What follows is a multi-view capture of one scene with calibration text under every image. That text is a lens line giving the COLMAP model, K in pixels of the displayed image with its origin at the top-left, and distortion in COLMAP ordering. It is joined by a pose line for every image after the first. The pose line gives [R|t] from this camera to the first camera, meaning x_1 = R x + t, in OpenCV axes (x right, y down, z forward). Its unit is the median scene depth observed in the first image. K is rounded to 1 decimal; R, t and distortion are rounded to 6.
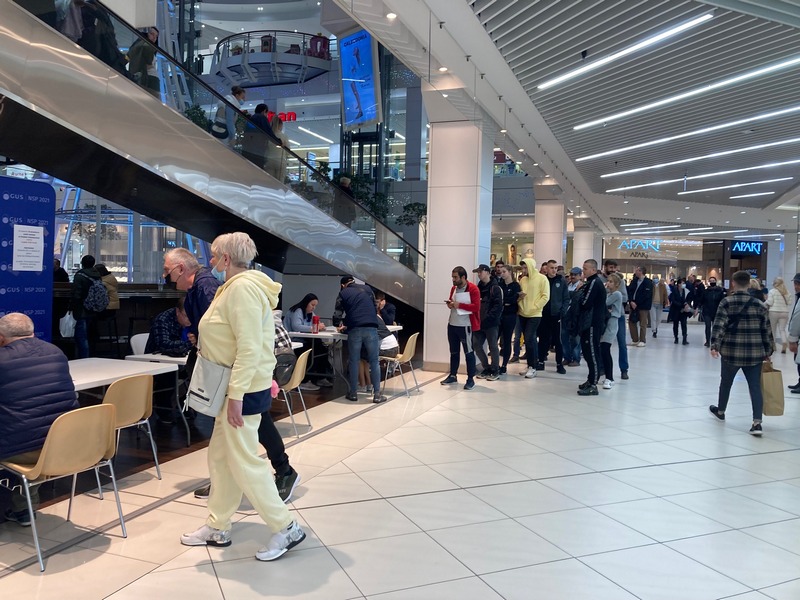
lens RADIAL K [[645.7, 0, 400.0], [0, 645.7, 300.0], [0, 0, 1]] dist [0.044499, -0.061905]
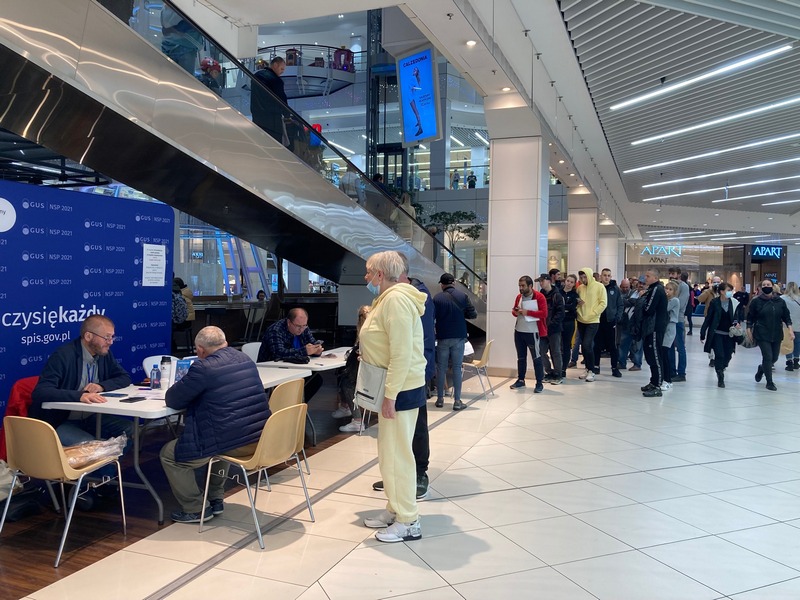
lens RADIAL K [[658.3, 0, 400.0], [0, 658.3, 300.0], [0, 0, 1]] dist [0.005102, 0.004613]
pose [[0.999910, -0.012771, 0.004110, -0.114885], [0.012818, 0.999849, -0.011756, -0.002549], [-0.003959, 0.011808, 0.999922, -0.065424]]
